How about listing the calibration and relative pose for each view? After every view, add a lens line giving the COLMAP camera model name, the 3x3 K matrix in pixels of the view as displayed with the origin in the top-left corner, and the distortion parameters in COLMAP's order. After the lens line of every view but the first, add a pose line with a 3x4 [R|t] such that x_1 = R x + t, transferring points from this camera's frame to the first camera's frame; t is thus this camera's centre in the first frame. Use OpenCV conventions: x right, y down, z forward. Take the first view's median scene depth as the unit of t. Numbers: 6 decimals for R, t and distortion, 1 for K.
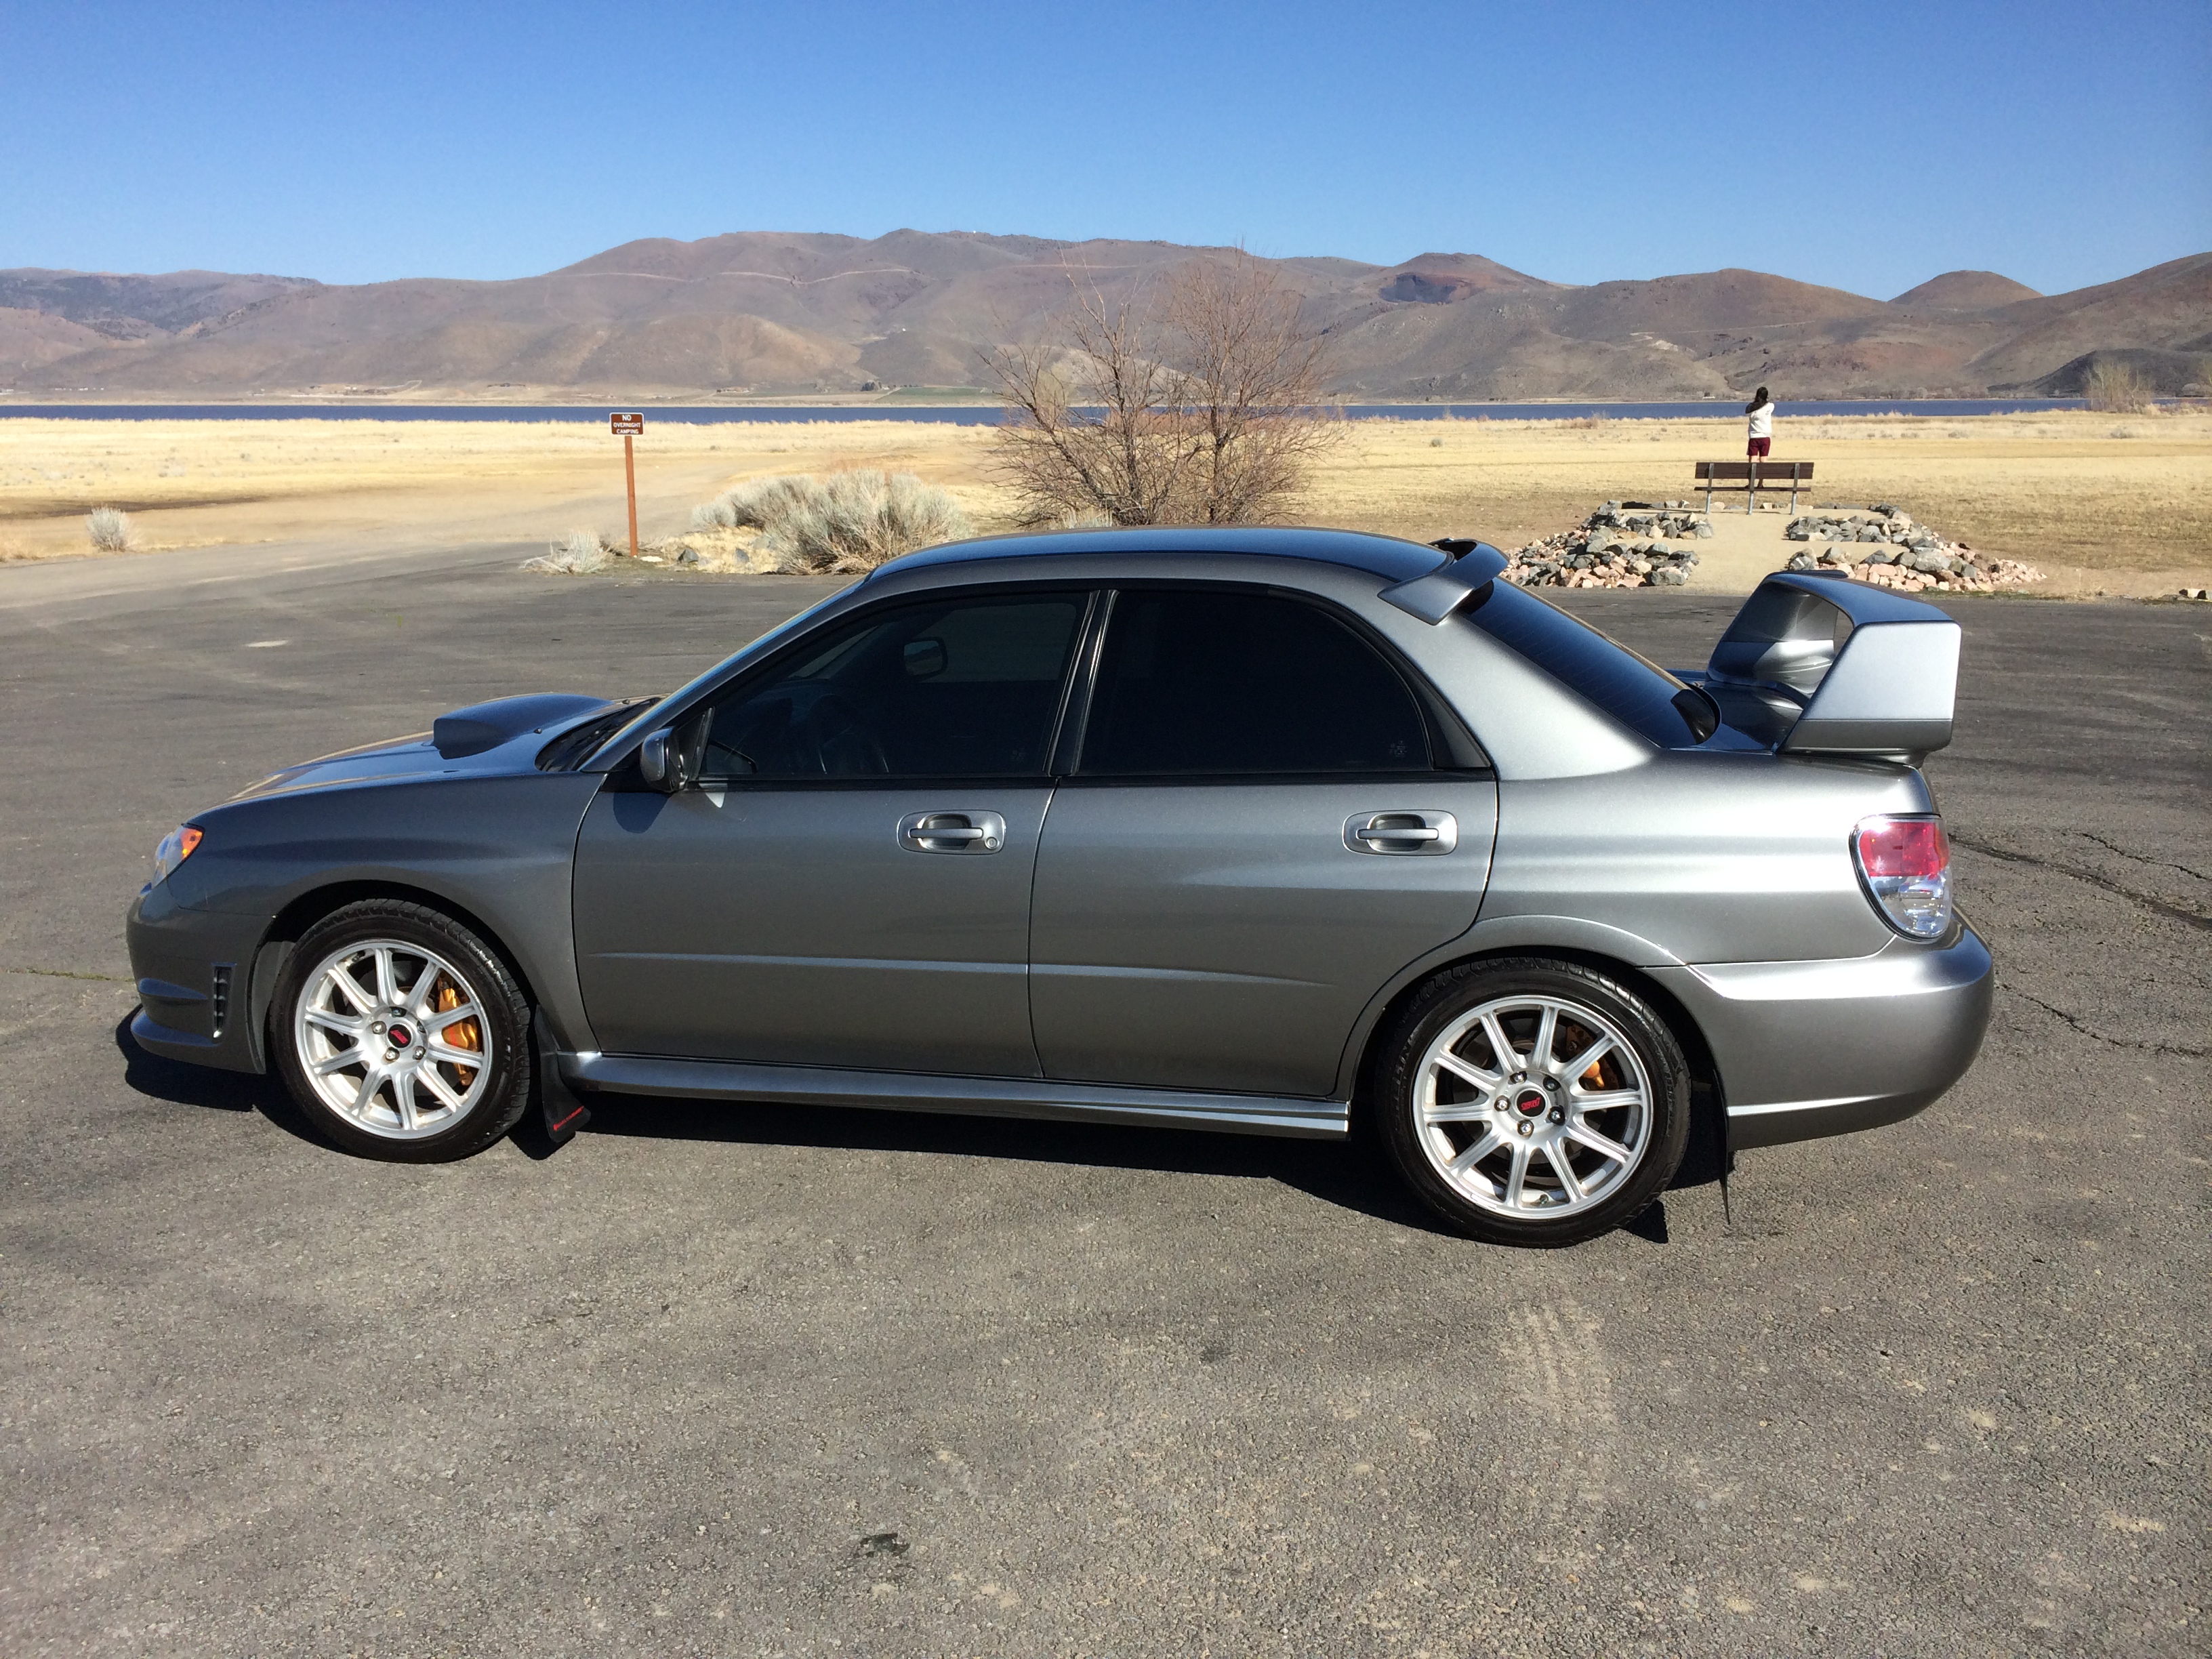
lens RADIAL K [[1902.2, 0, 1106.0], [0, 1902.2, 829.5], [0, 0, 1]] dist [0.084825, -0.111716]
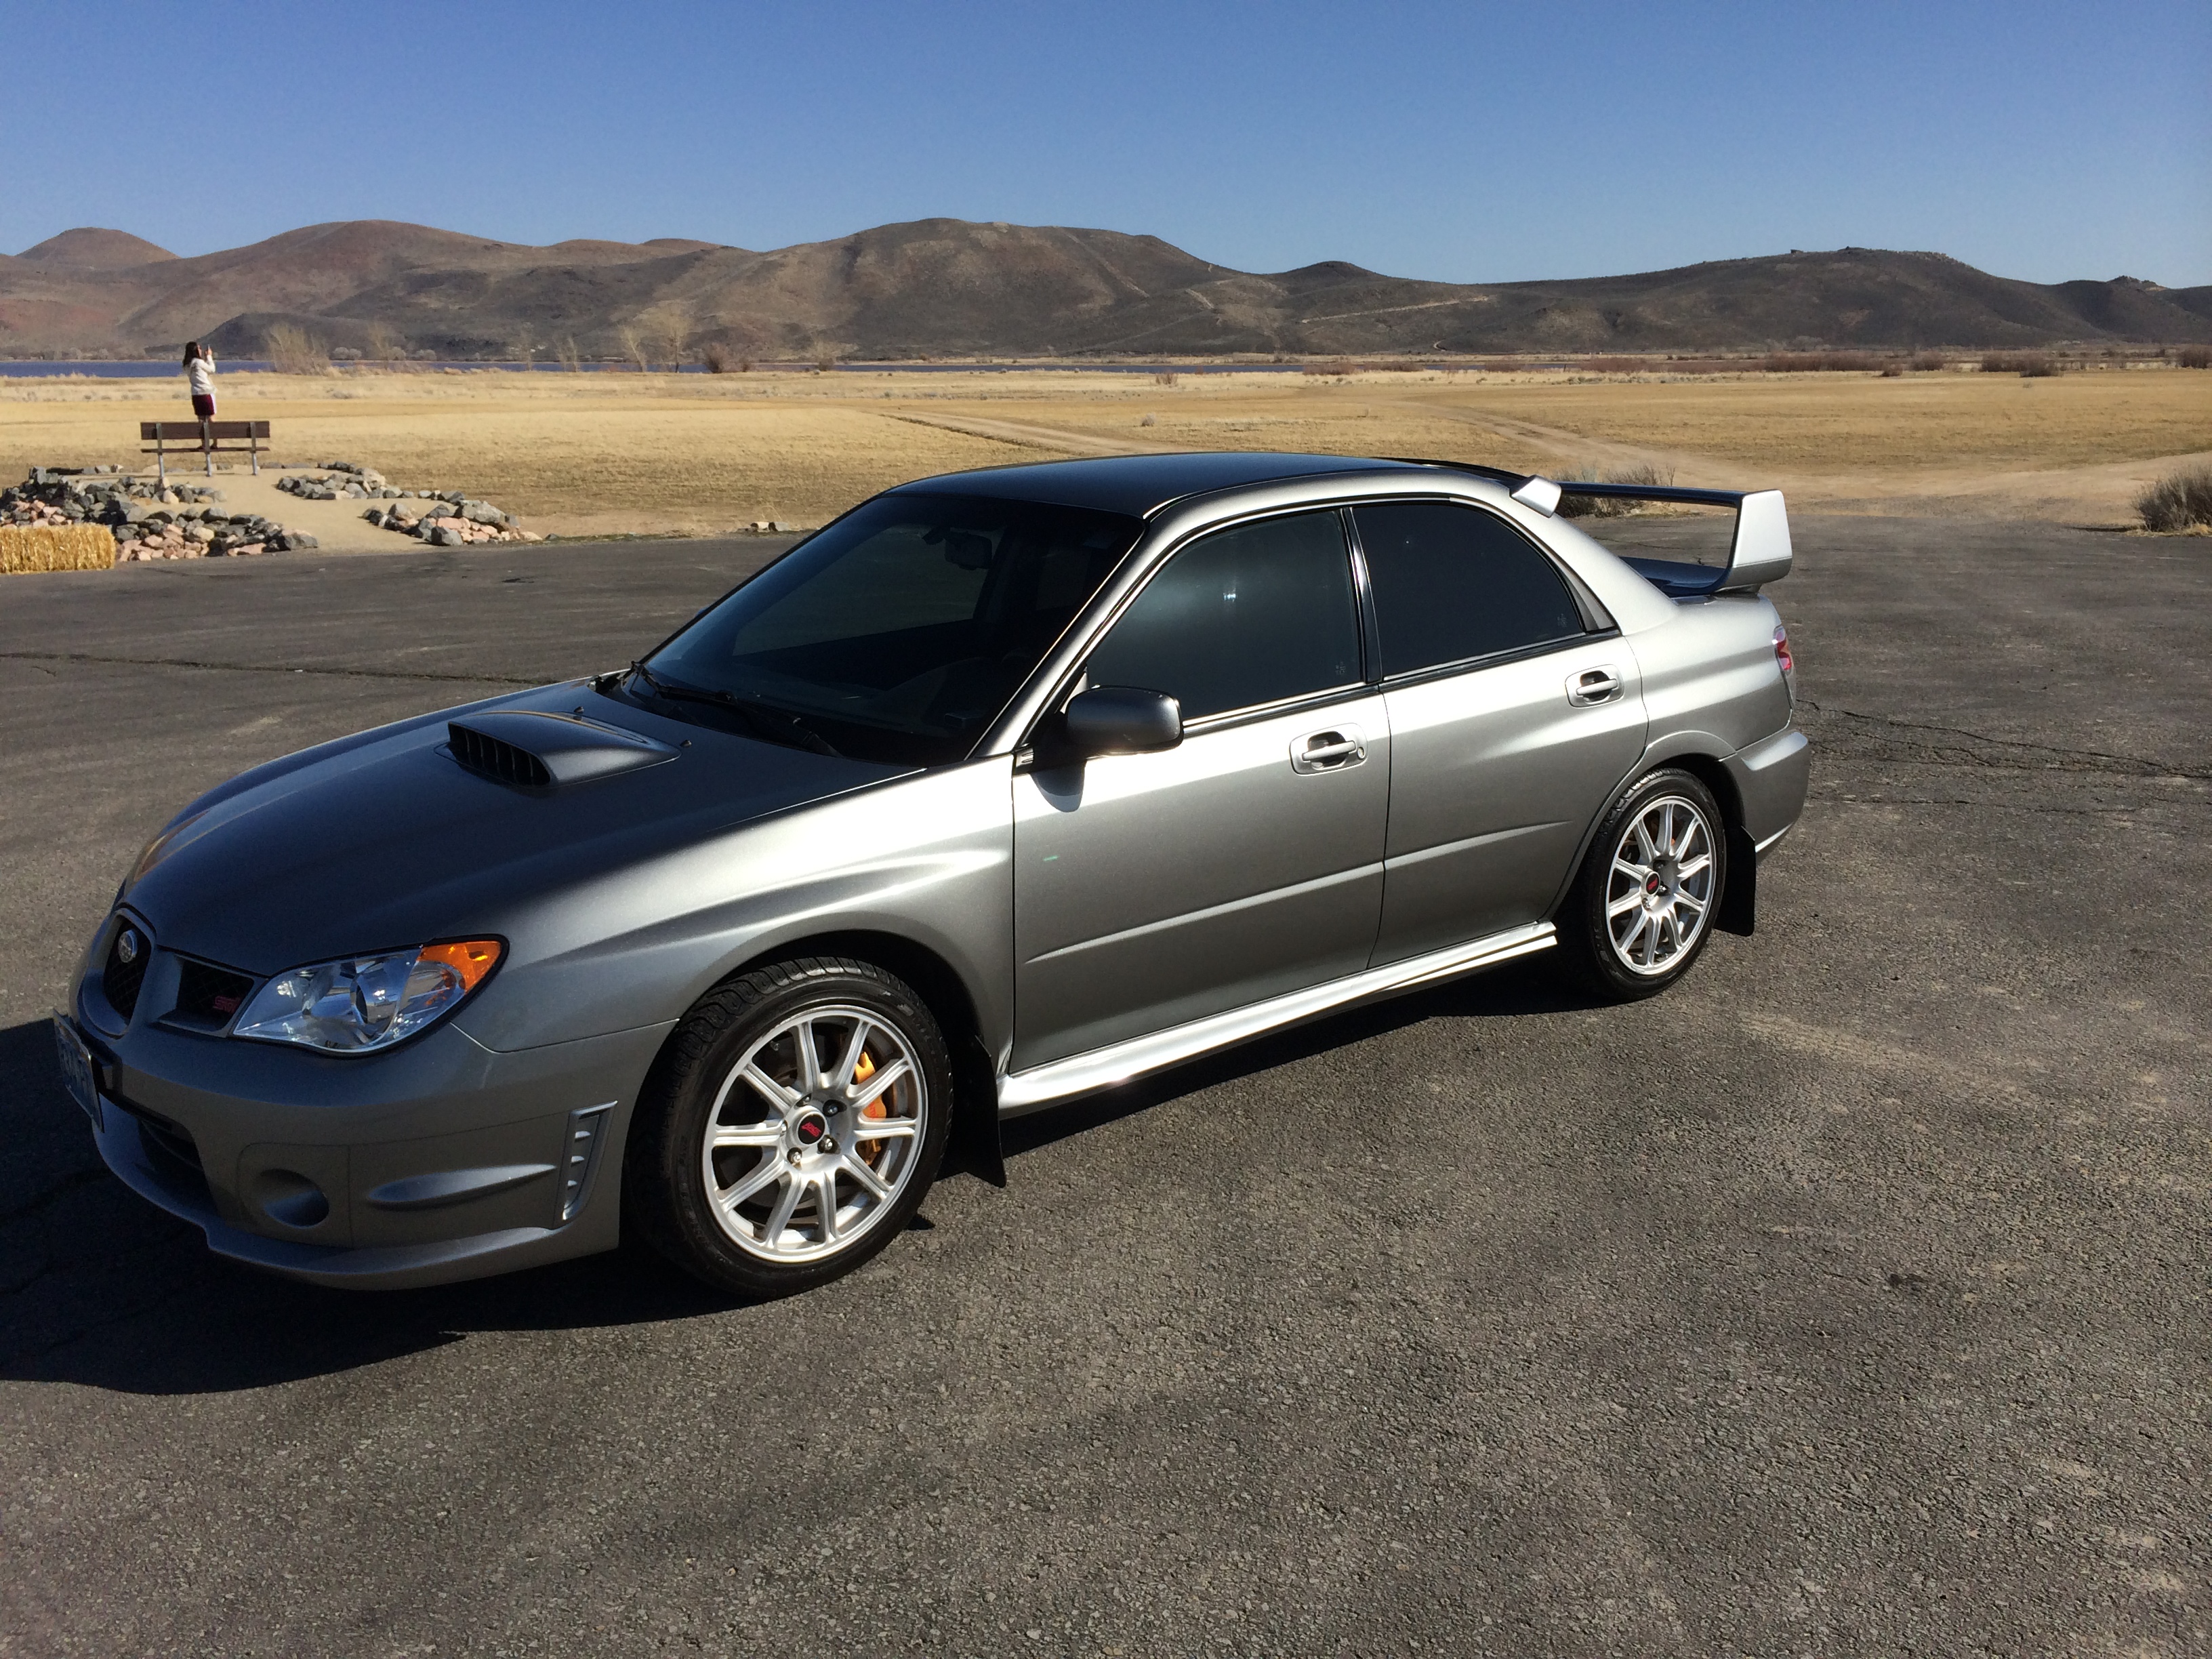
lens RADIAL K [[1906.4, 0, 1110.1], [0, 1906.4, 828.1], [0, 0, 1]] dist [0.075134, -0.113117]
pose [[0.629987, -0.181899, 0.755003, -0.174356], [0.168494, 0.981040, 0.095763, -0.014038], [-0.758107, 0.066884, 0.648691, 0.078893]]
